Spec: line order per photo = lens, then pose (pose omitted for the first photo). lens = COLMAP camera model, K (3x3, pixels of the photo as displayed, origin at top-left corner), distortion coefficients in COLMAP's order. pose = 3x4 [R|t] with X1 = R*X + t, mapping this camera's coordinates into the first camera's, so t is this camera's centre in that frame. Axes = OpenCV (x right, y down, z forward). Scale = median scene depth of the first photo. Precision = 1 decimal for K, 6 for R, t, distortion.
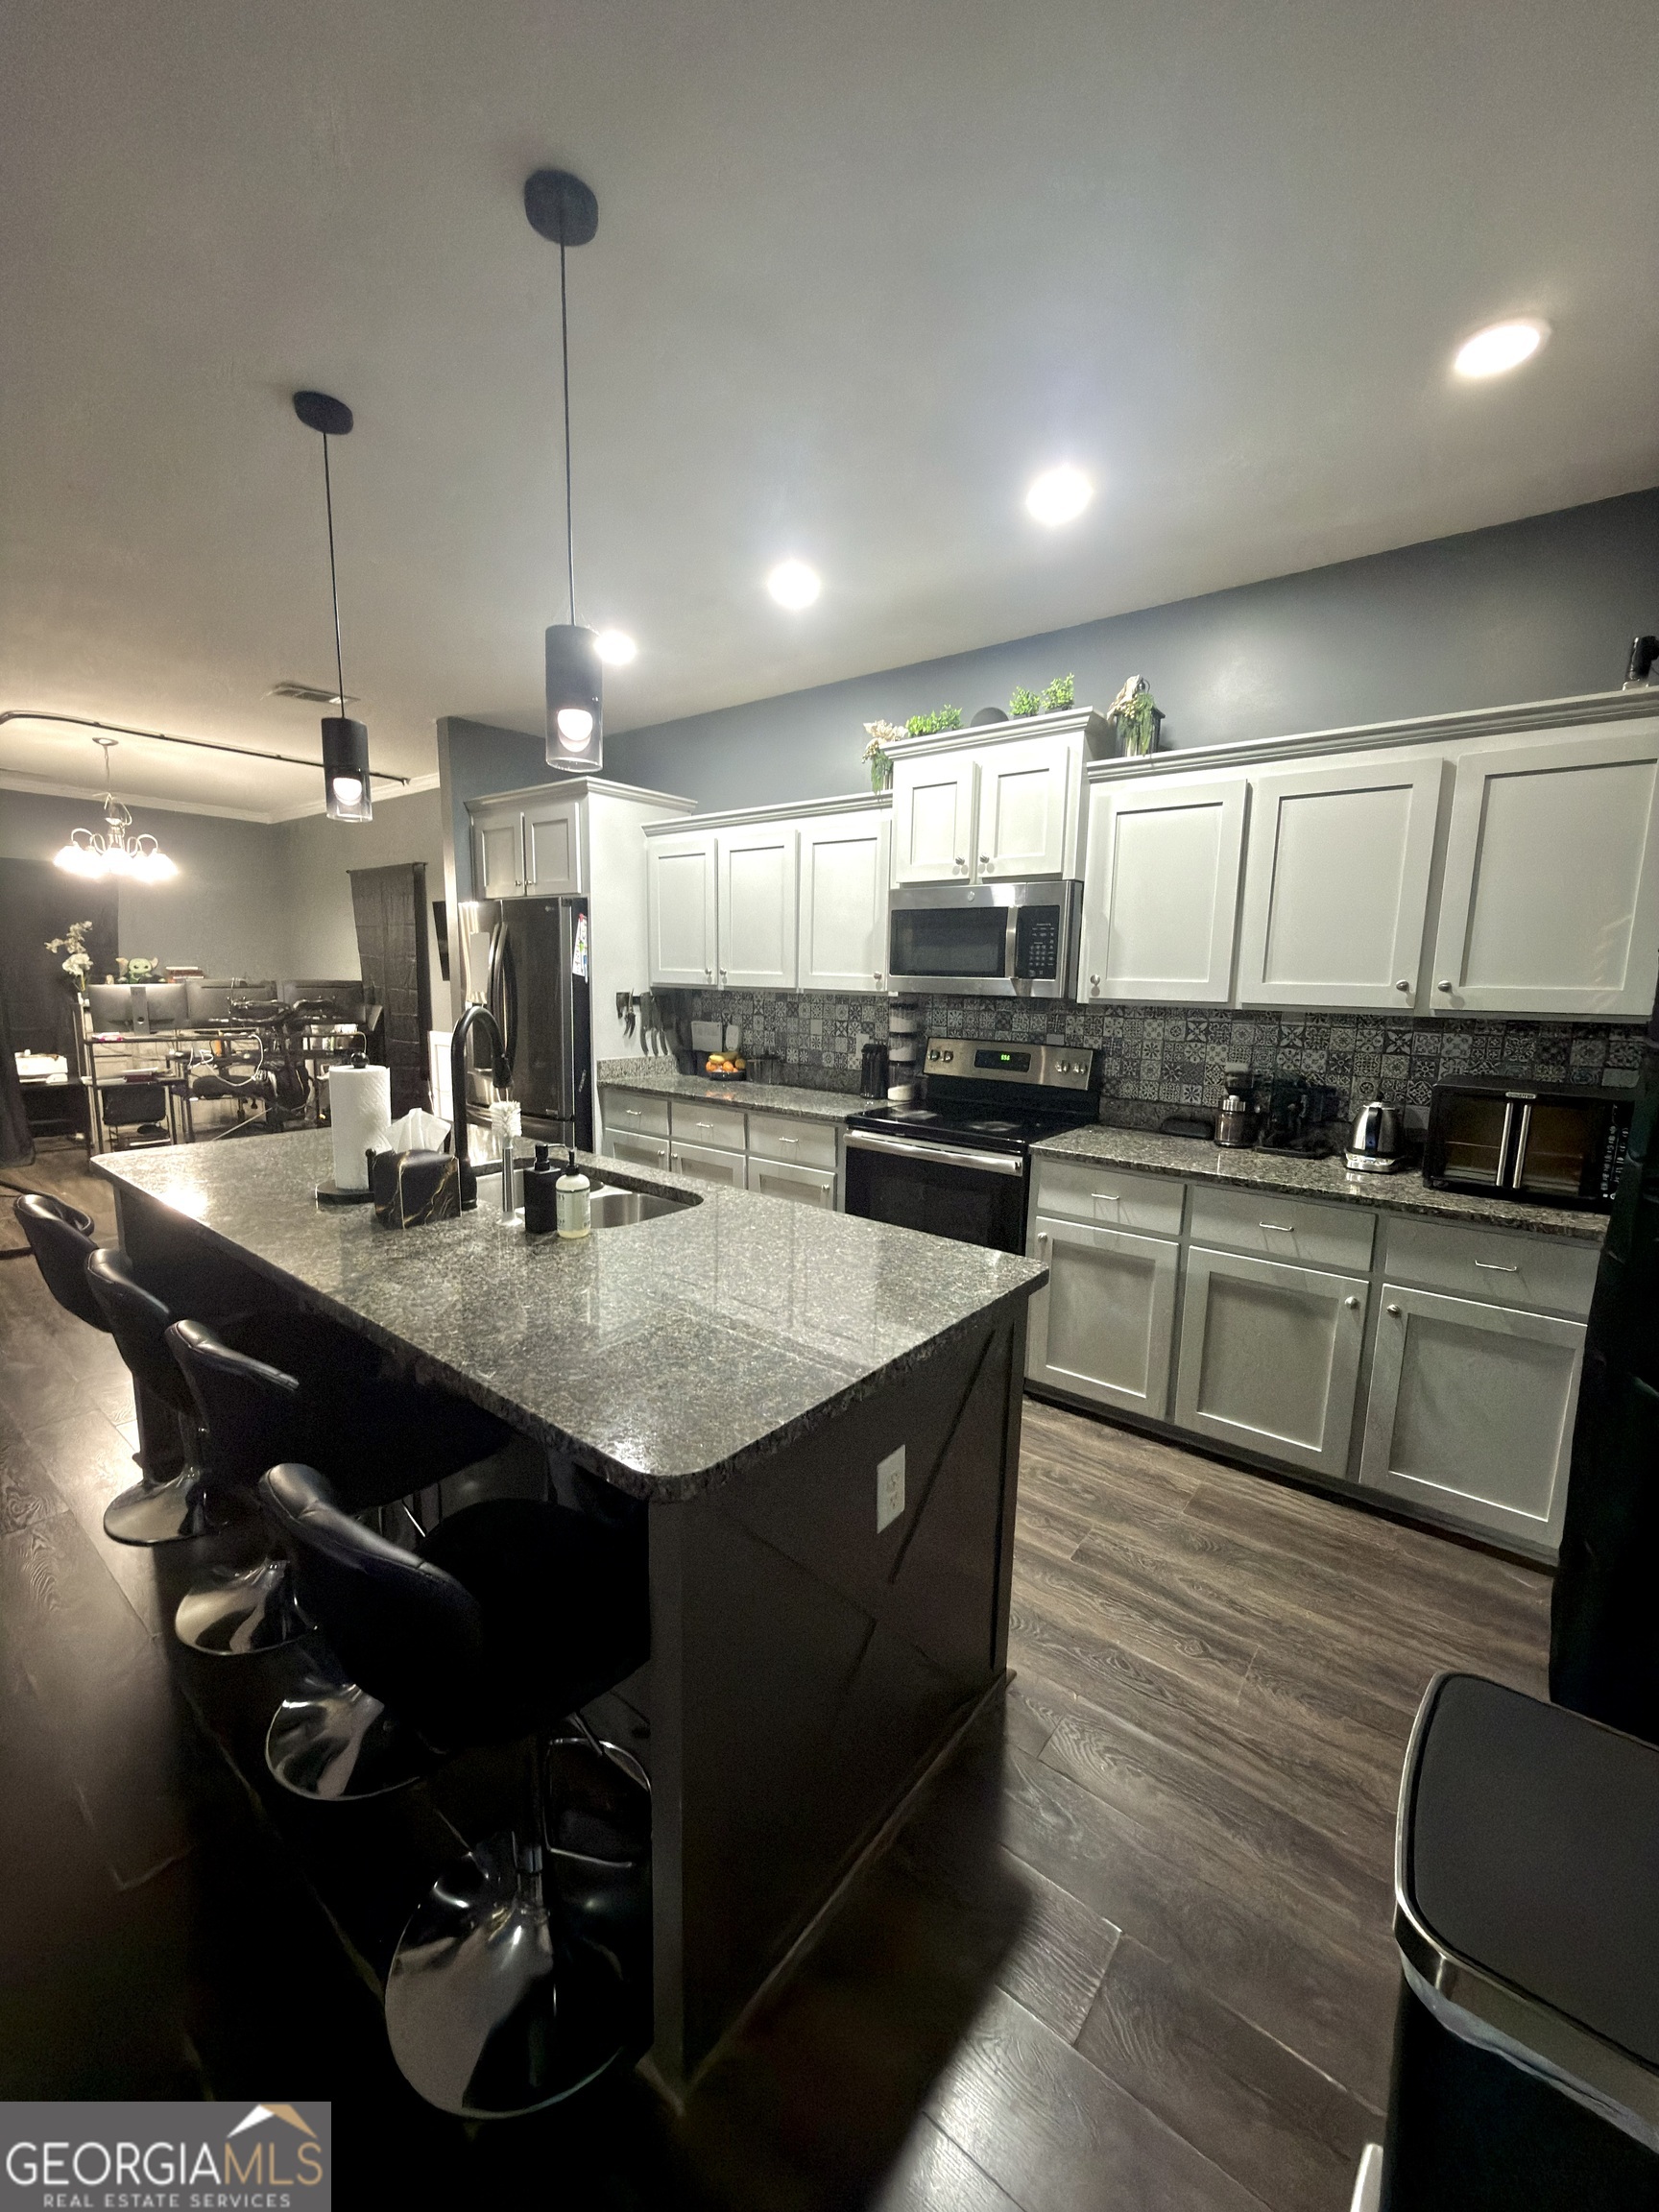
lens RADIAL K [[885.1, 0, 829.5], [0, 885.1, 1106.0], [0, 0, 1]] dist [-0.000002, -0.000313]
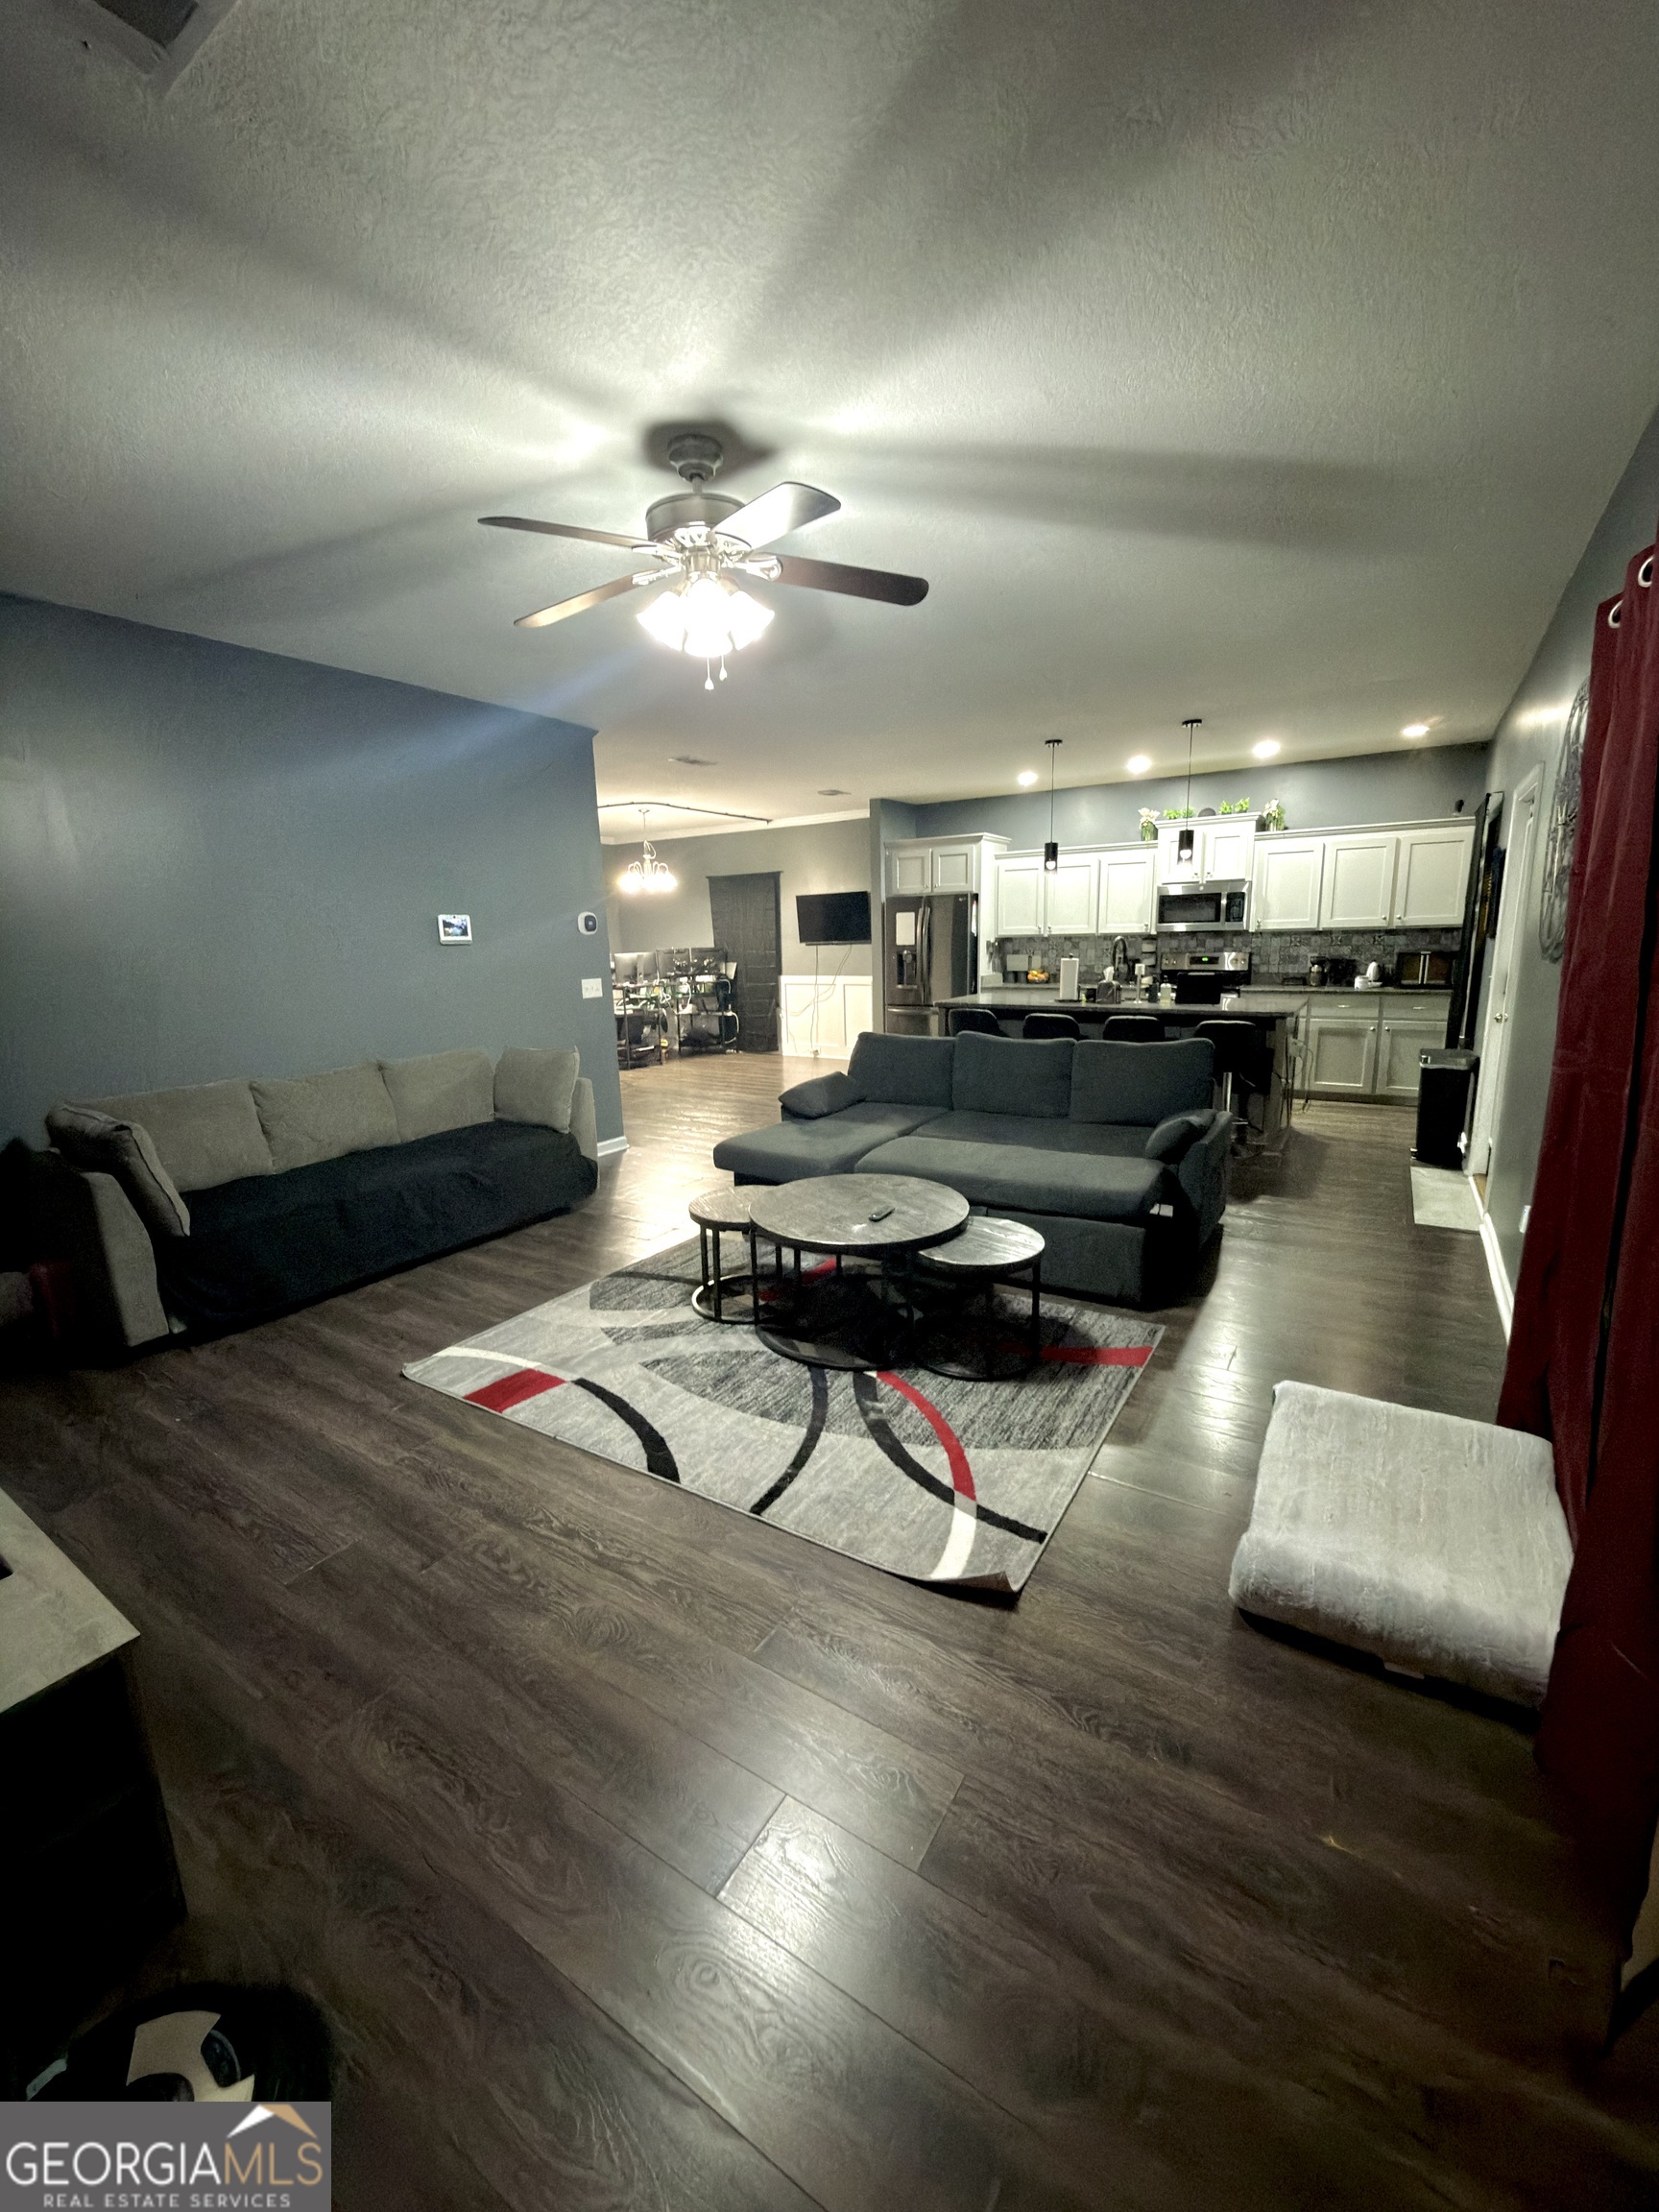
lens RADIAL K [[885.1, 0, 829.5], [0, 885.1, 1106.0], [0, 0, 1]] dist [-0.000002, -0.000313]
pose [[0.993890, -0.061834, 0.091433, -1.129098], [0.058326, 0.997474, 0.040553, 0.196836], [-0.093709, -0.034972, 0.994985, -1.334611]]
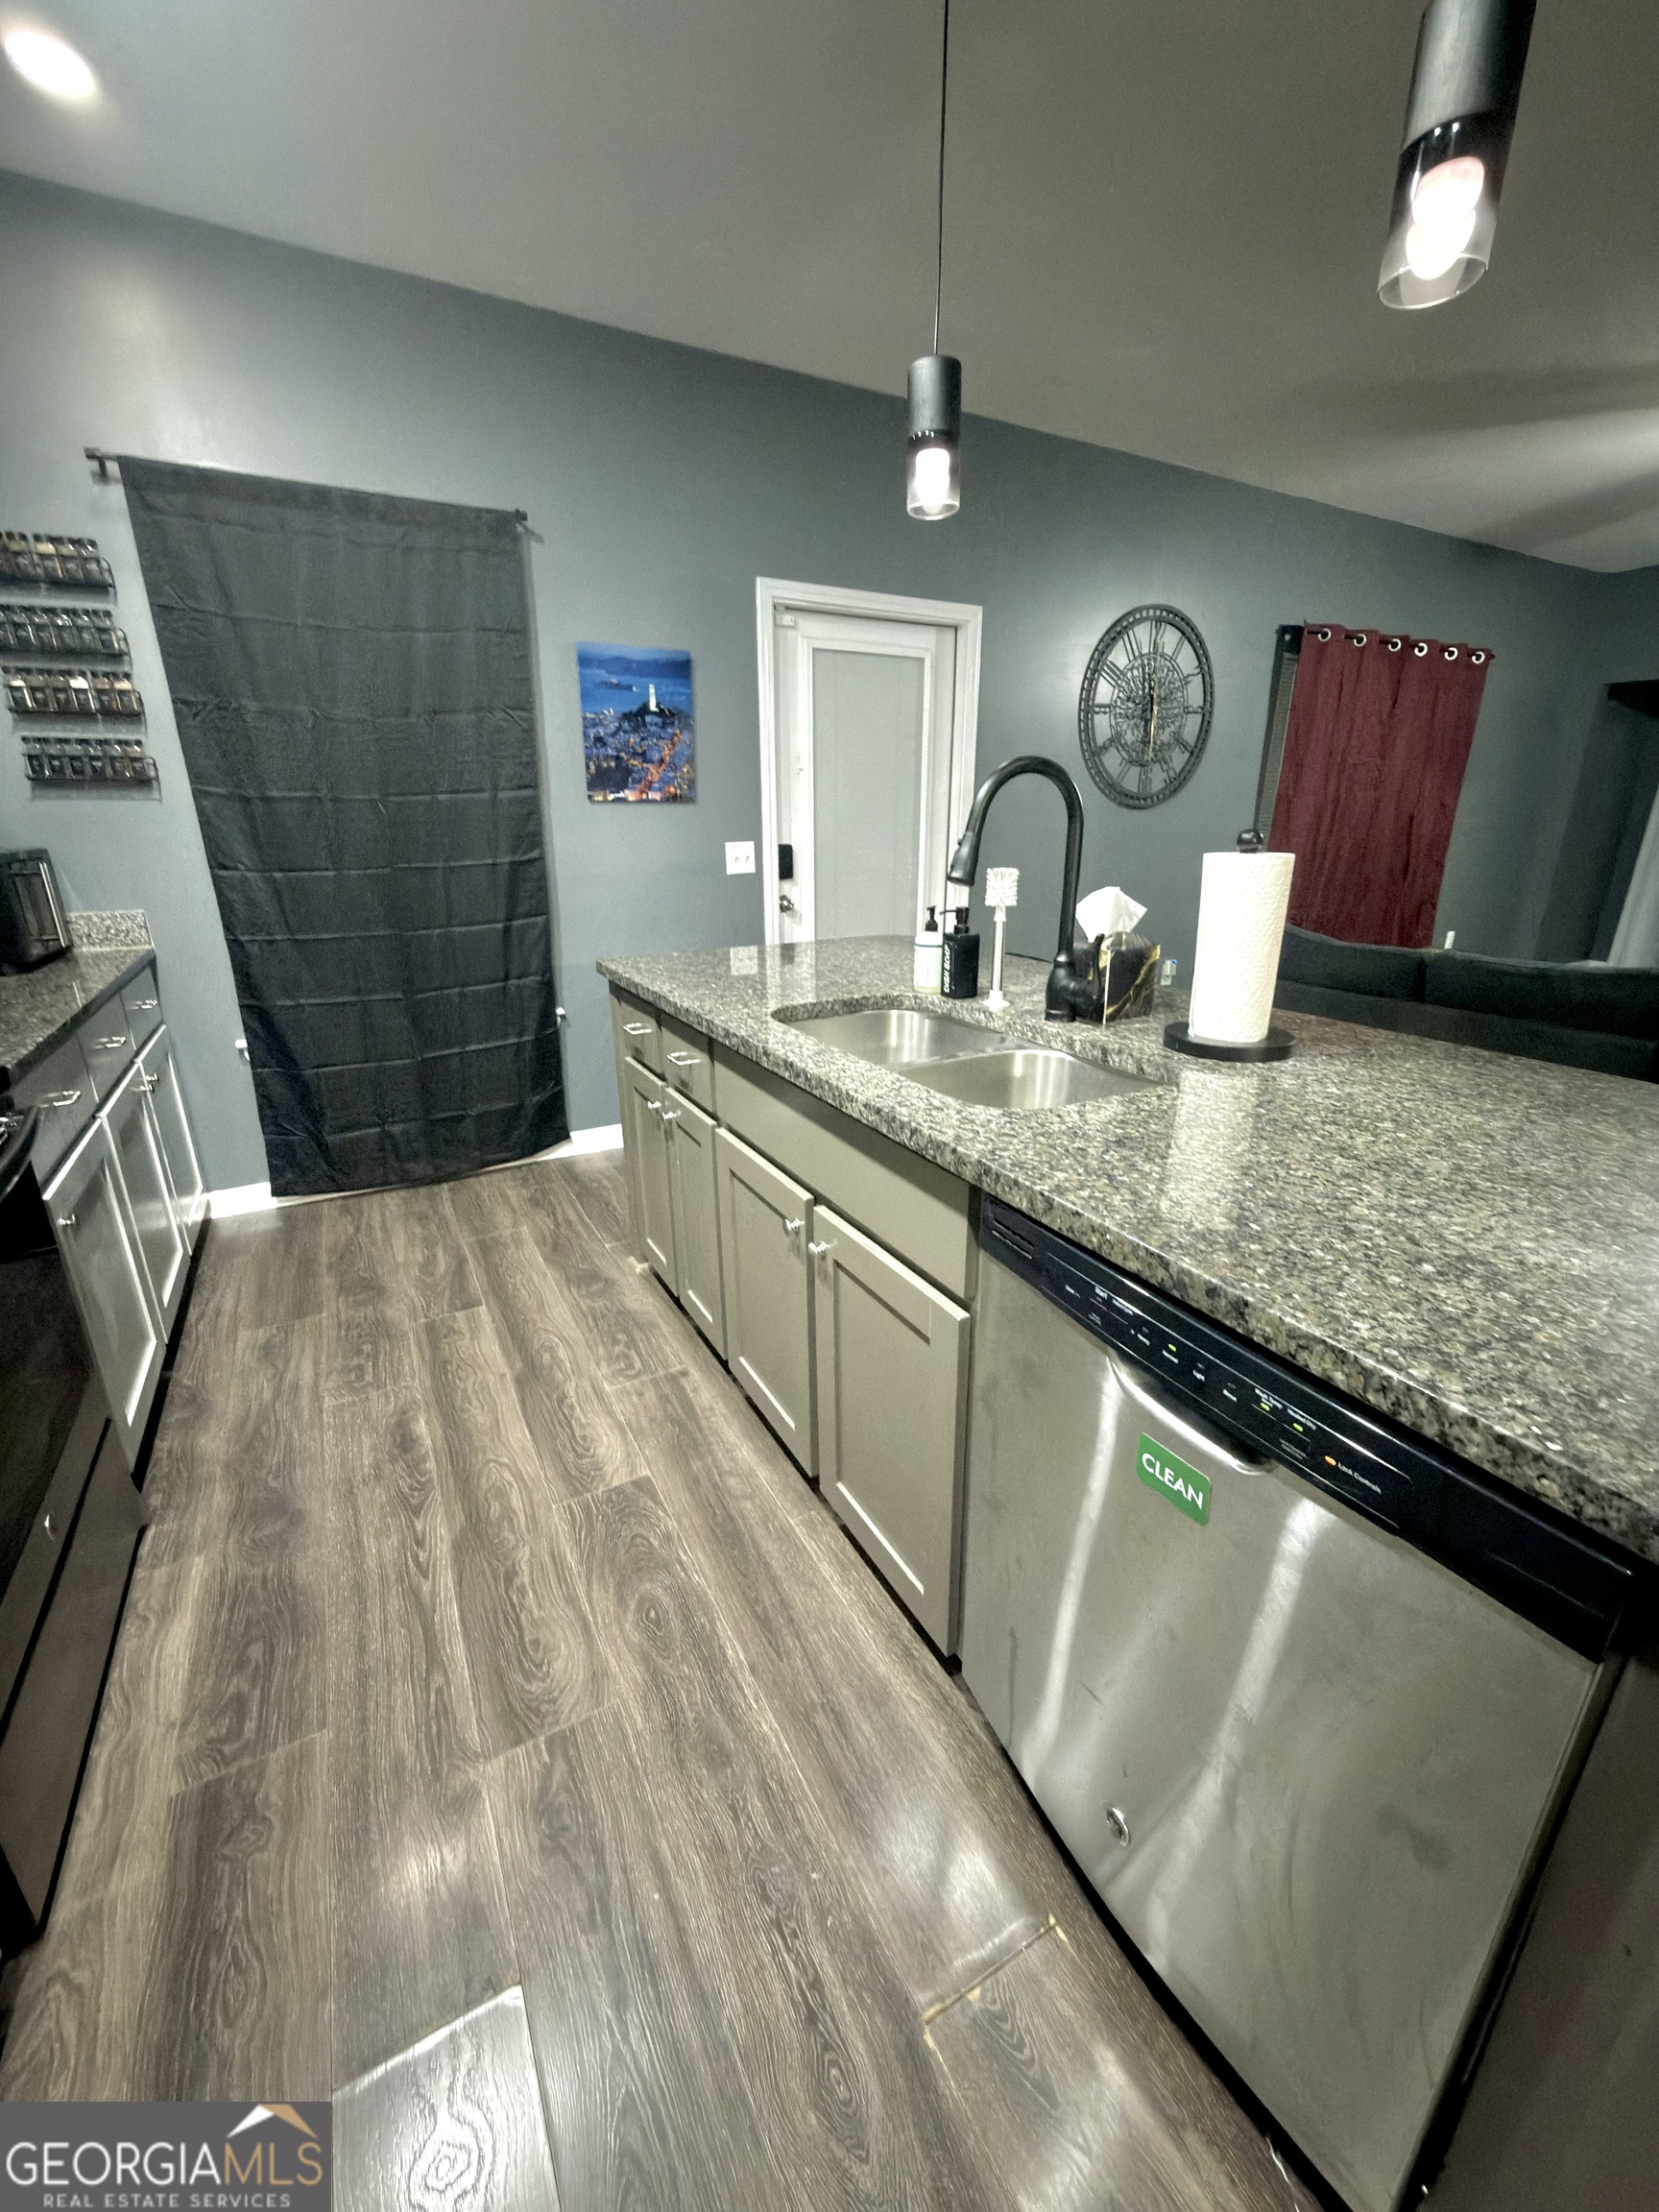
lens RADIAL K [[885.1, 0, 829.5], [0, 885.1, 1106.0], [0, 0, 1]] dist [-0.000002, -0.000313]
pose [[-0.923545, -0.139266, 0.357308, -0.346178], [0.043921, 0.887185, 0.459319, -0.133532], [-0.380966, 0.439895, -0.813239, 1.179465]]
